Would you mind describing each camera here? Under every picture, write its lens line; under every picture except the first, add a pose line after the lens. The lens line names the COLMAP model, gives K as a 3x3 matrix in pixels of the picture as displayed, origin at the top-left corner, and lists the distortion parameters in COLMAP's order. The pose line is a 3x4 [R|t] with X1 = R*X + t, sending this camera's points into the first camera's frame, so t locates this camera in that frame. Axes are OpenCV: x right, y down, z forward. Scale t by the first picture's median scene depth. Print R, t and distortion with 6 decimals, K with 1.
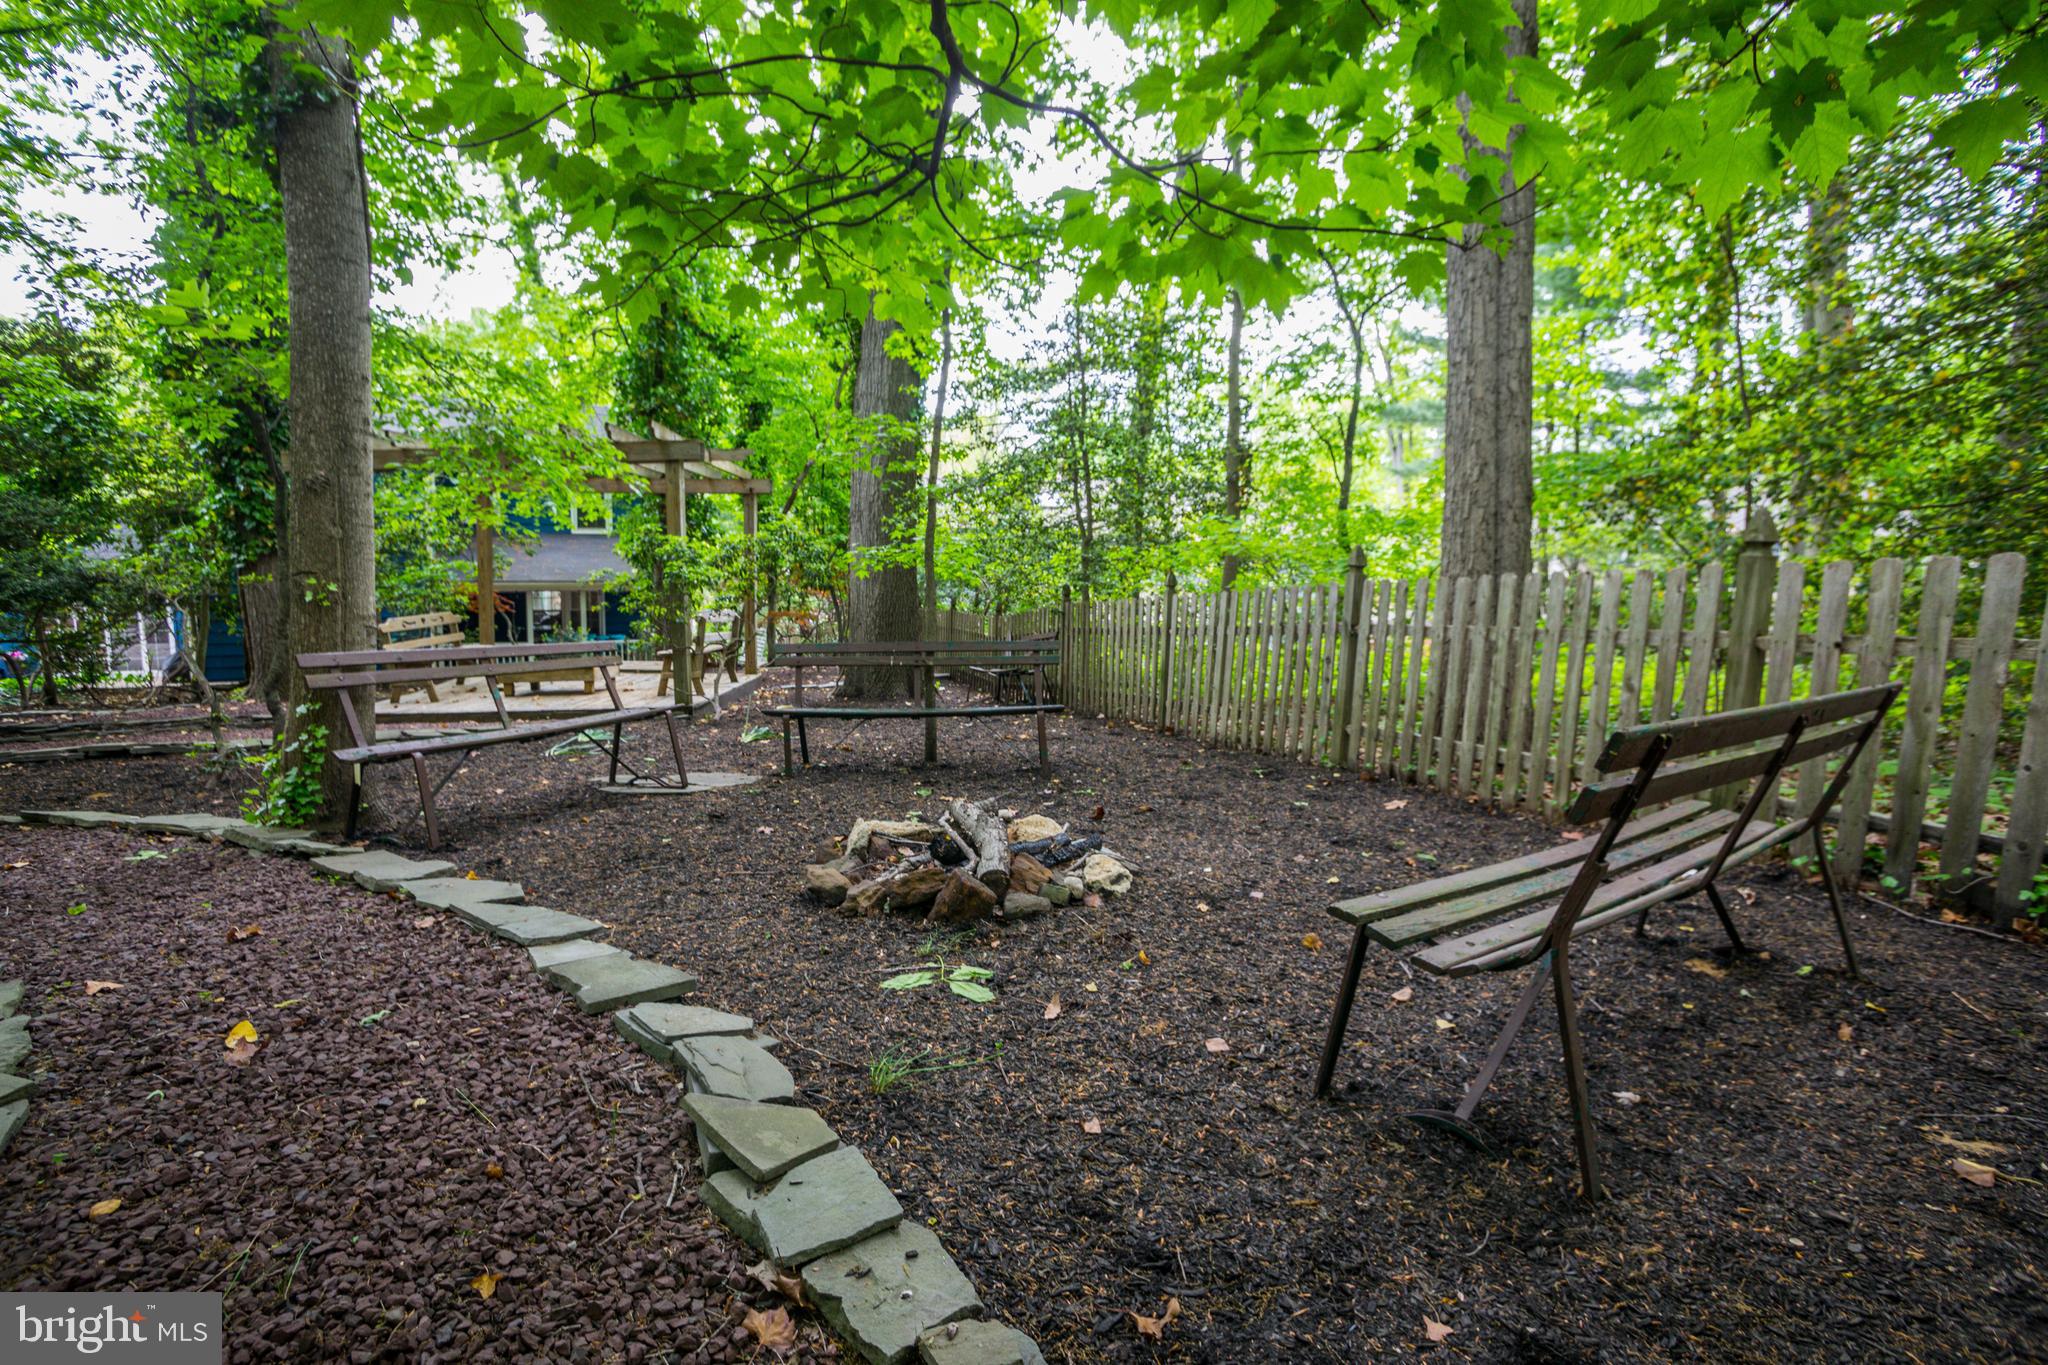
lens RADIAL K [[991.1, 0, 1006.2], [0, 991.1, 666.9], [0, 0, 1]] dist [-0.090928, 0.038963]
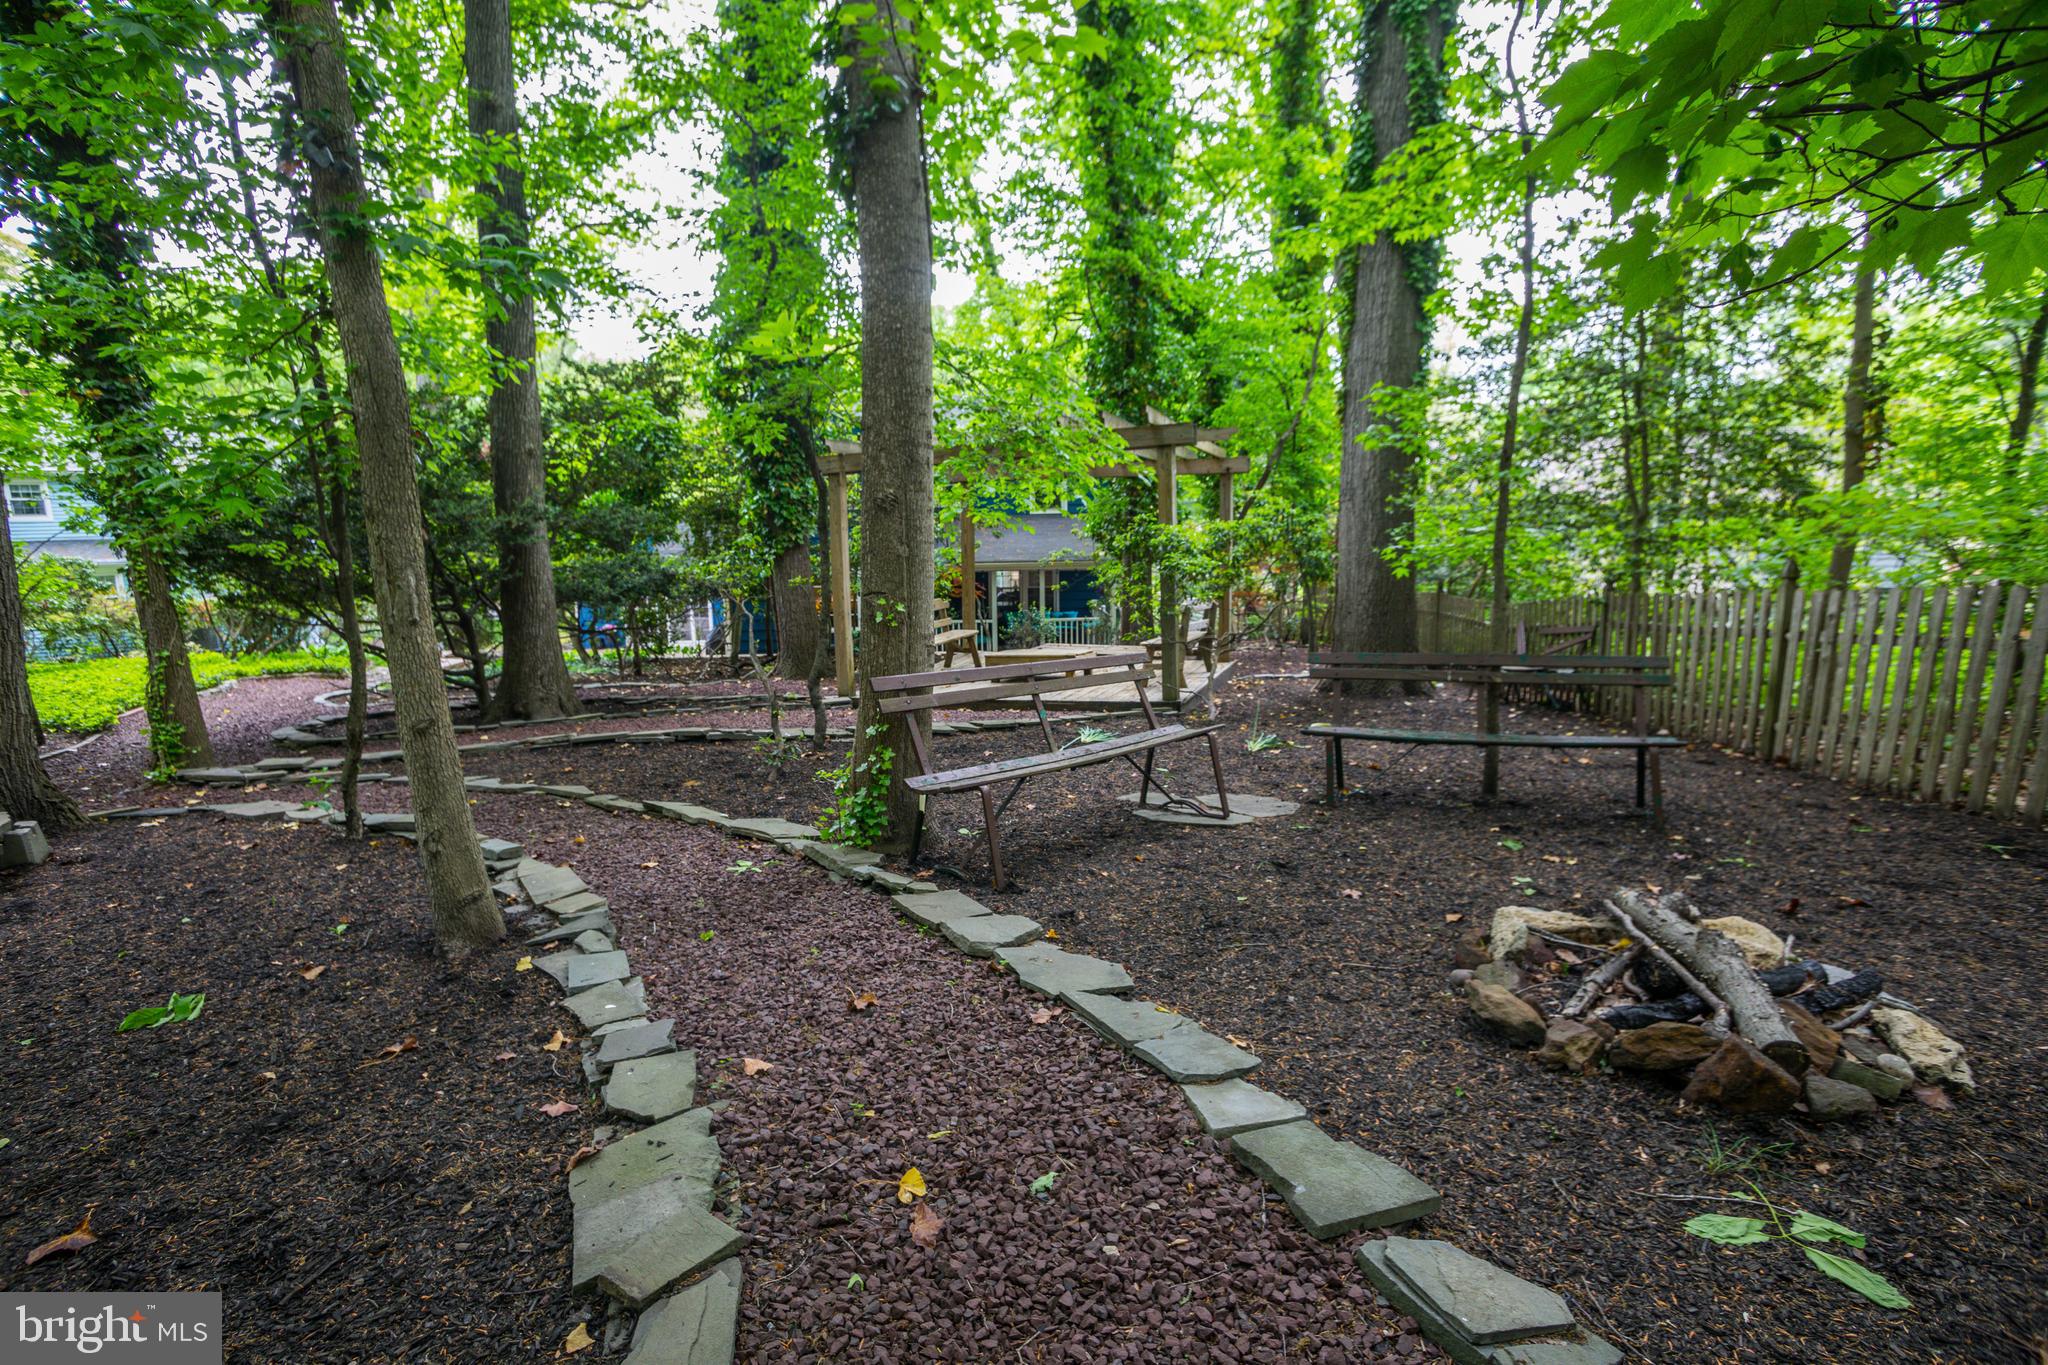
lens RADIAL K [[991.1, 0, 1006.2], [0, 991.1, 666.9], [0, 0, 1]] dist [-0.090928, 0.038963]
pose [[0.912257, 0.026229, -0.408778, -0.187320], [-0.013077, 0.999304, 0.034936, -0.059072], [0.409410, -0.026525, 0.911965, 0.116585]]
